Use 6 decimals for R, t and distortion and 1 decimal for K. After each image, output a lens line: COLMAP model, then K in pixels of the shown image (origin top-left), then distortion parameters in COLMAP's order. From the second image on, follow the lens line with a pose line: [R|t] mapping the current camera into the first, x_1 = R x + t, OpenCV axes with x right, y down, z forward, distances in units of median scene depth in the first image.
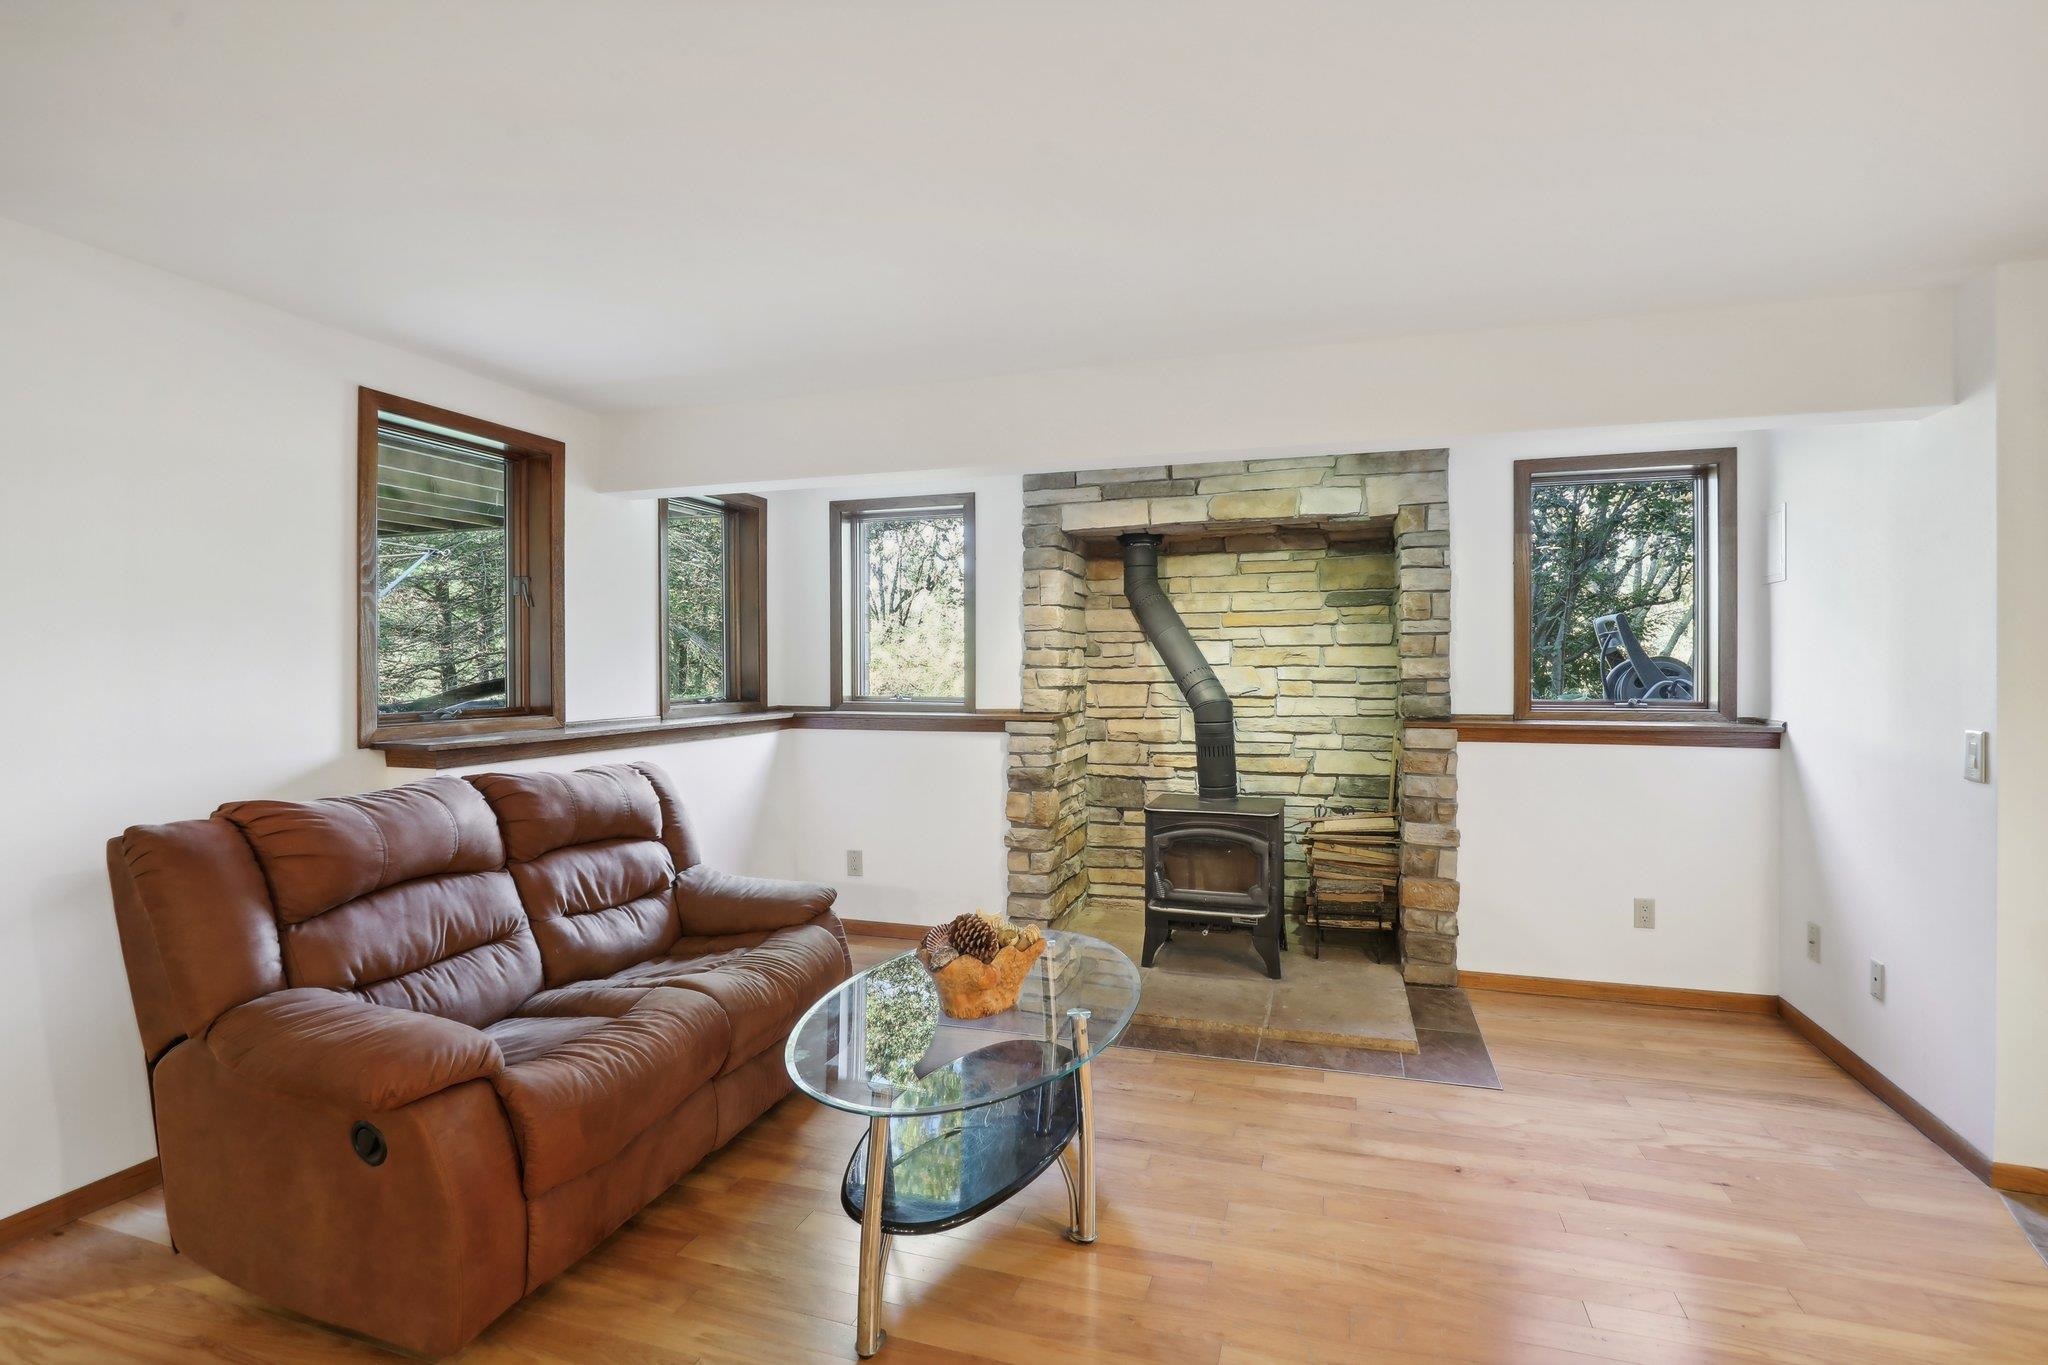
lens RADIAL K [[952.6, 0, 1030.2], [0, 952.6, 670.0], [0, 0, 1]] dist [-0.025807, 0.000149]
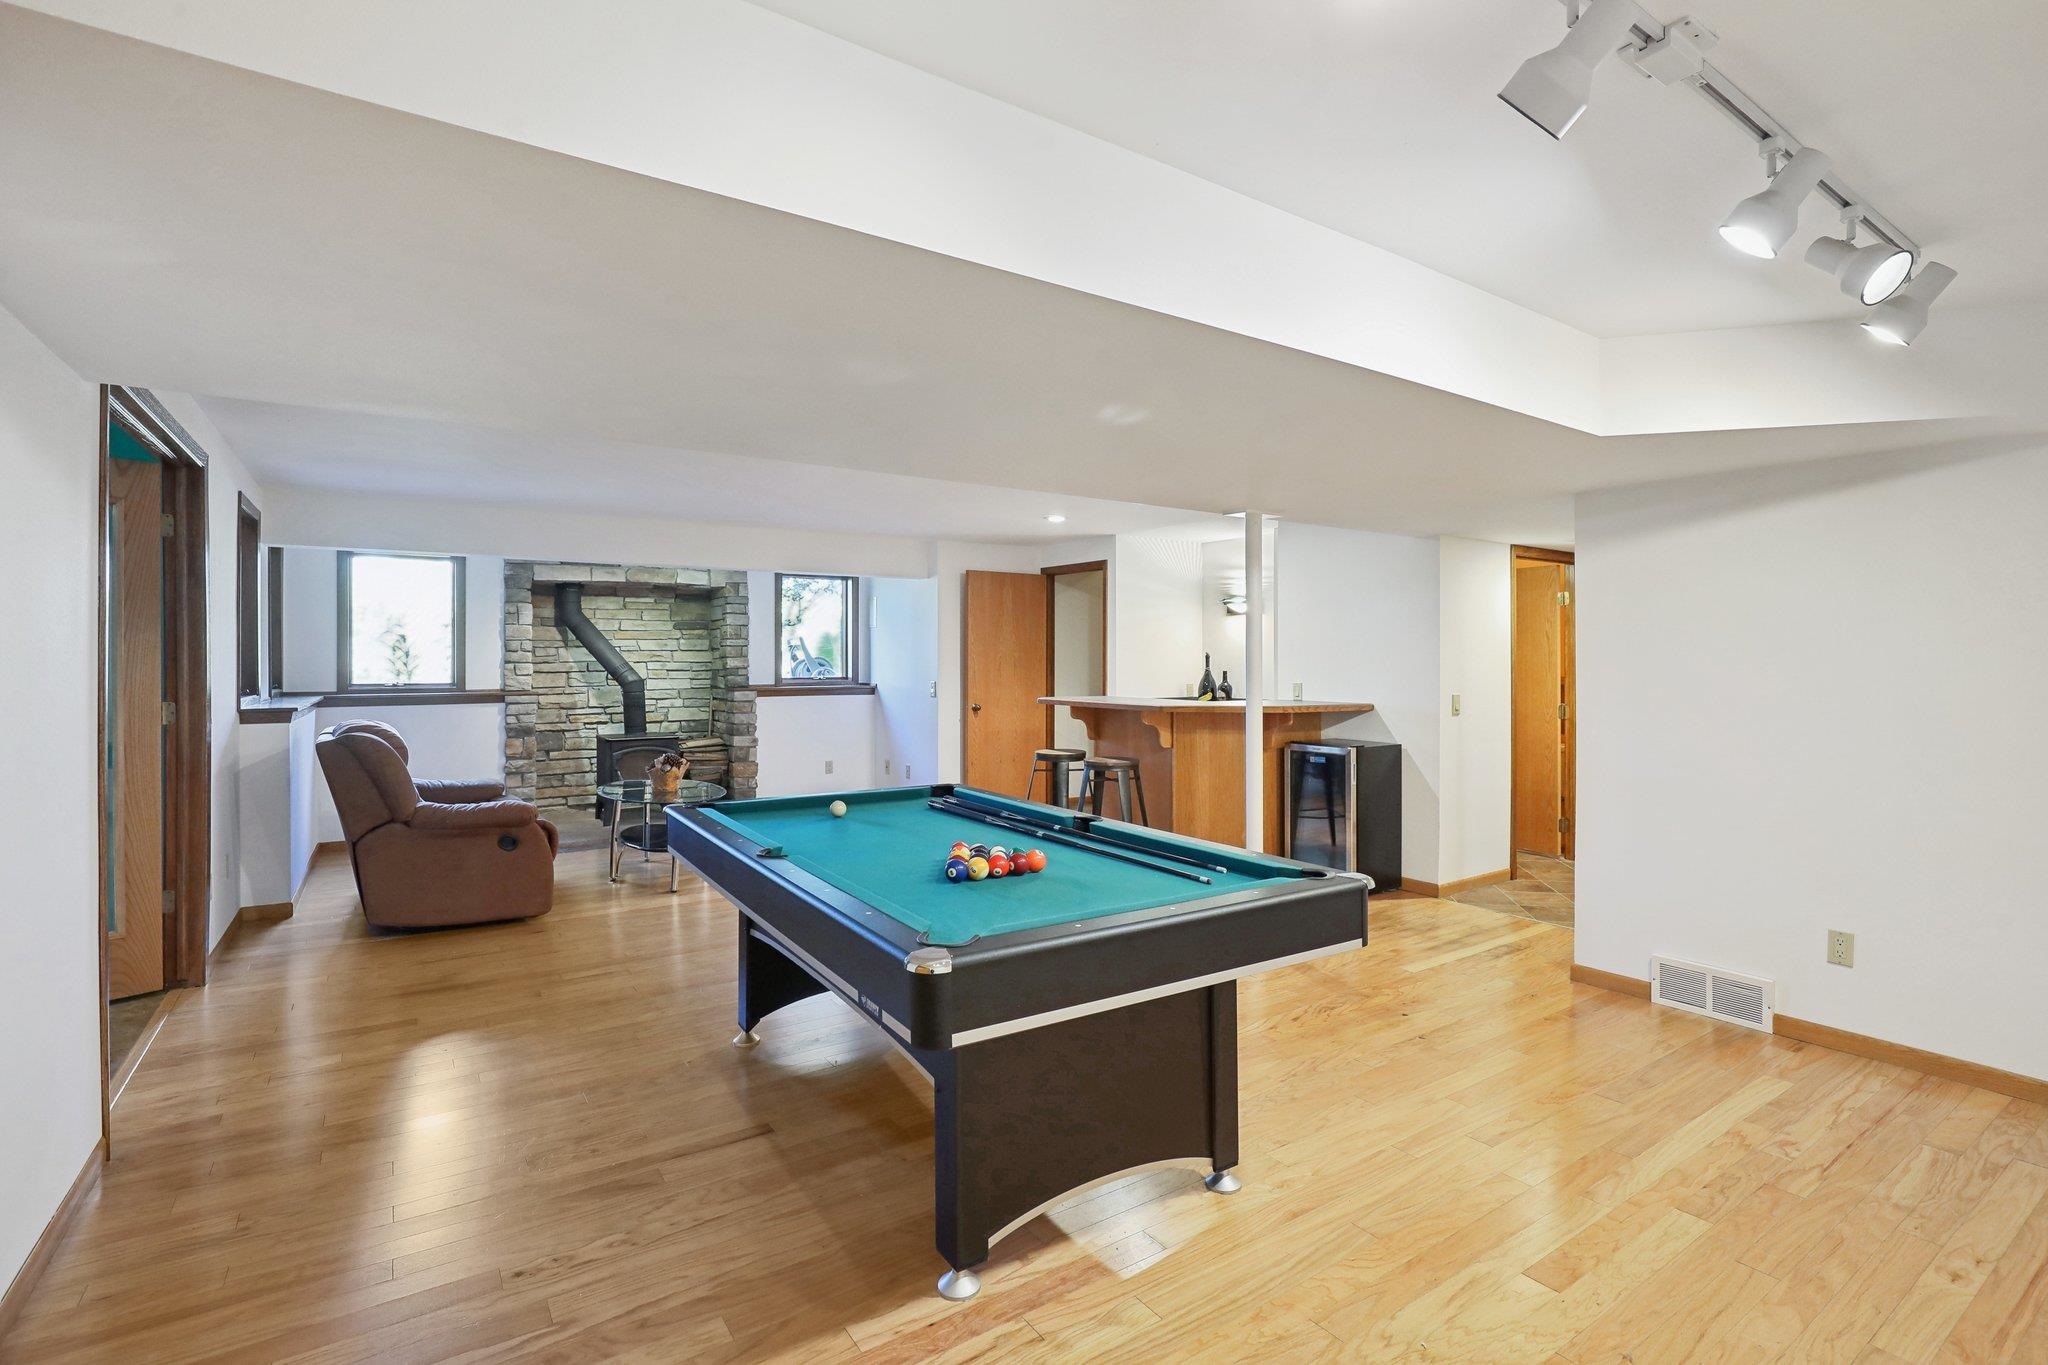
lens RADIAL K [[969.7, 0, 1043.9], [0, 969.7, 649.9], [0, 0, 1]] dist [-0.030101, 0.008443]
pose [[0.606528, 0.008855, 0.795013, -0.825430], [0.005299, 0.999871, -0.015179, 0.005426], [-0.795044, 0.013419, 0.606403, -0.780691]]
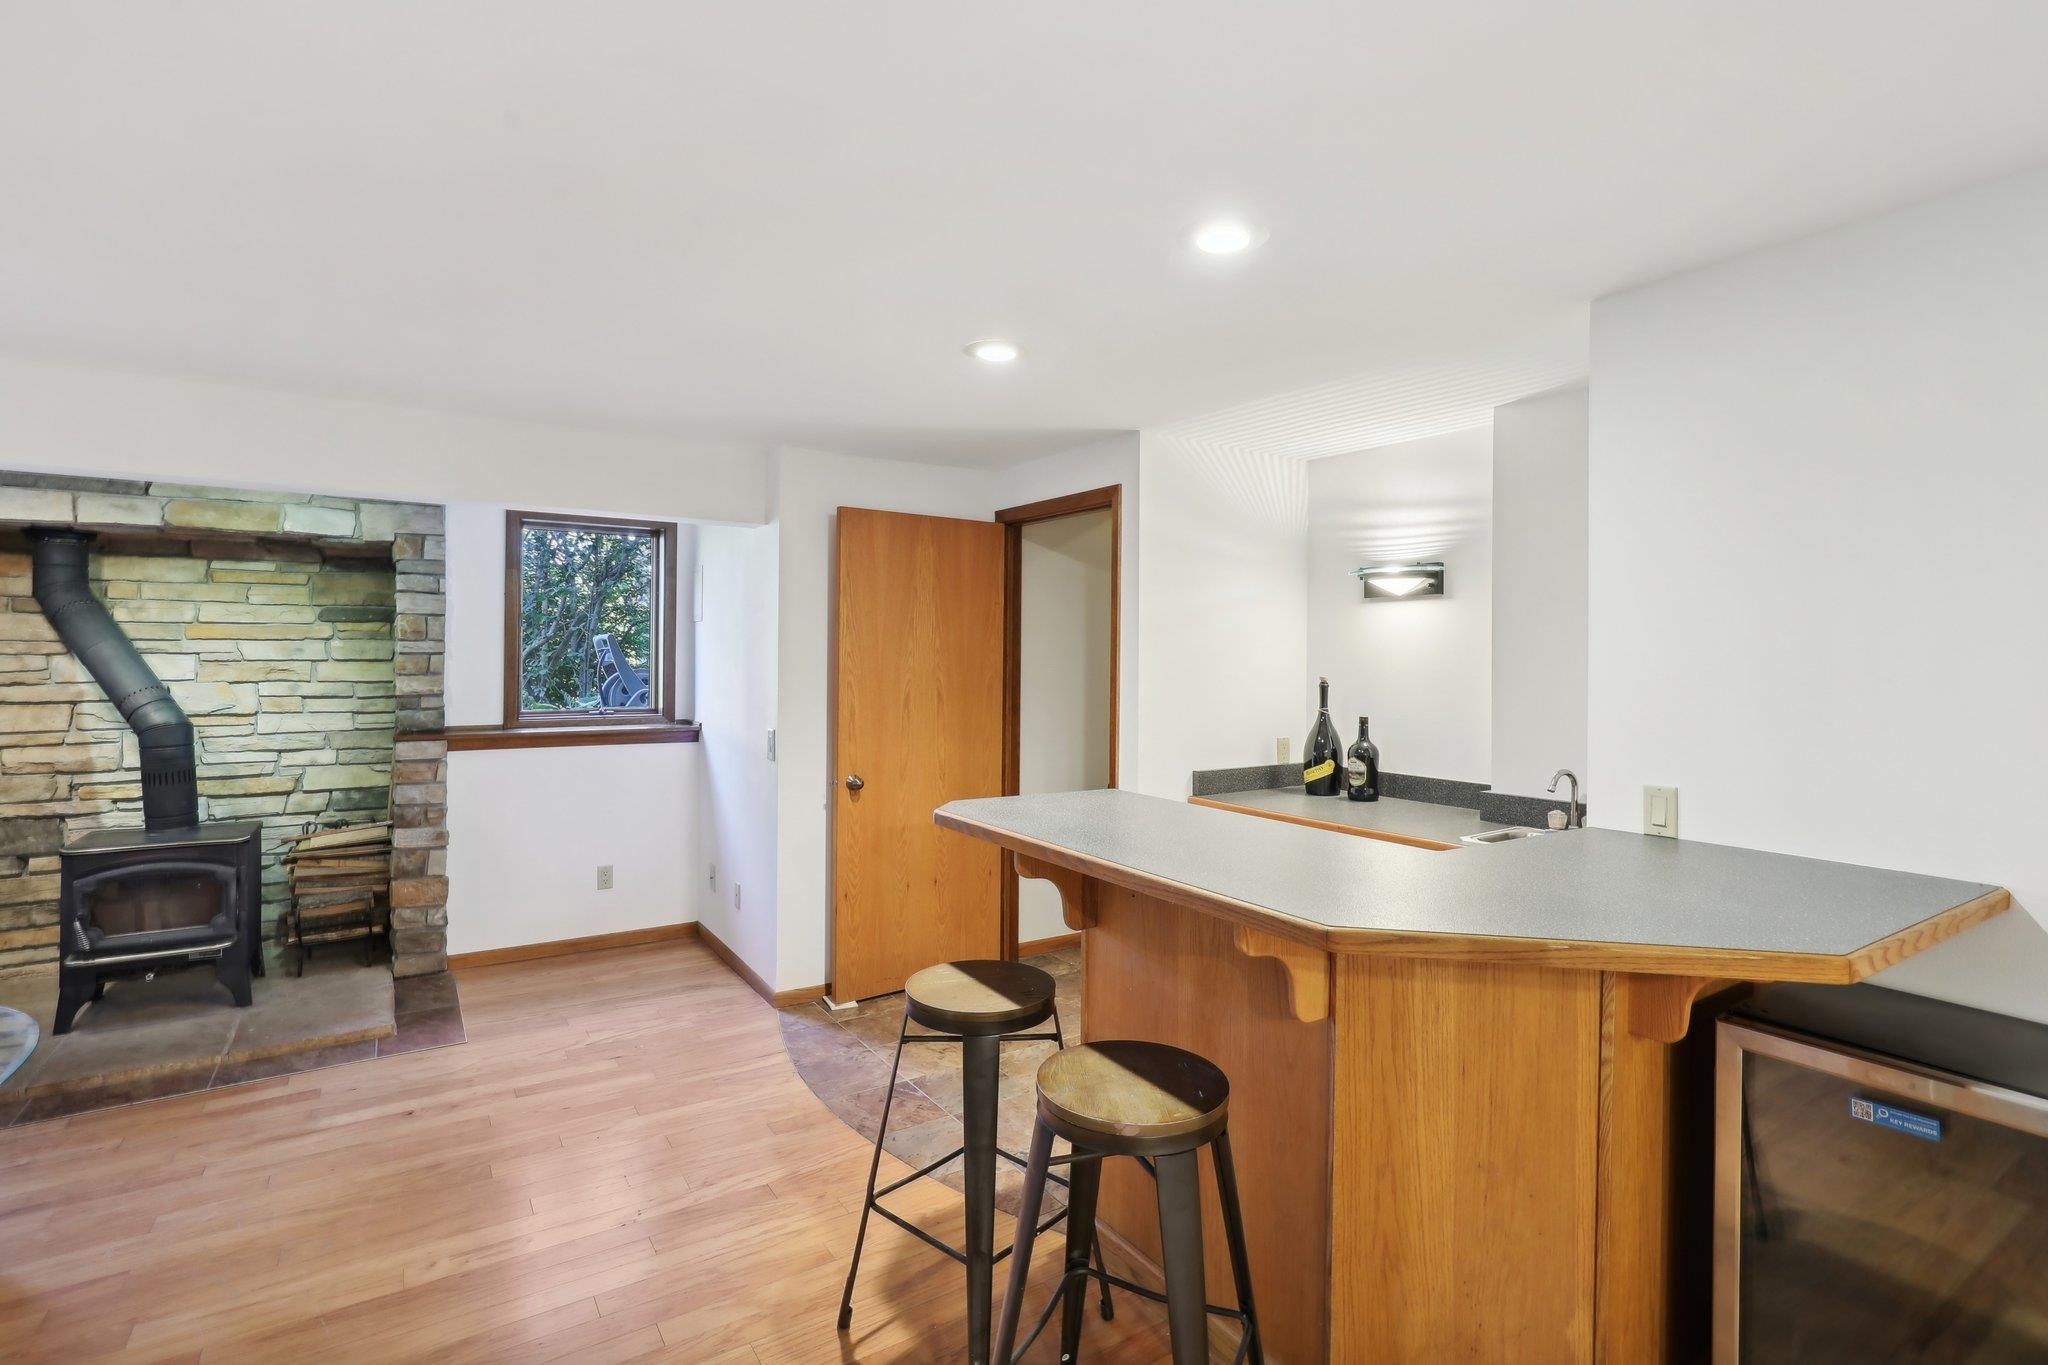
lens RADIAL K [[969.7, 0, 1043.9], [0, 969.7, 649.9], [0, 0, 1]] dist [-0.030101, 0.008443]
pose [[0.615505, 0.011586, 0.788048, -0.010054], [-0.003937, 0.999925, -0.011625, -0.031794], [-0.788123, 0.004053, 0.615505, -0.236983]]
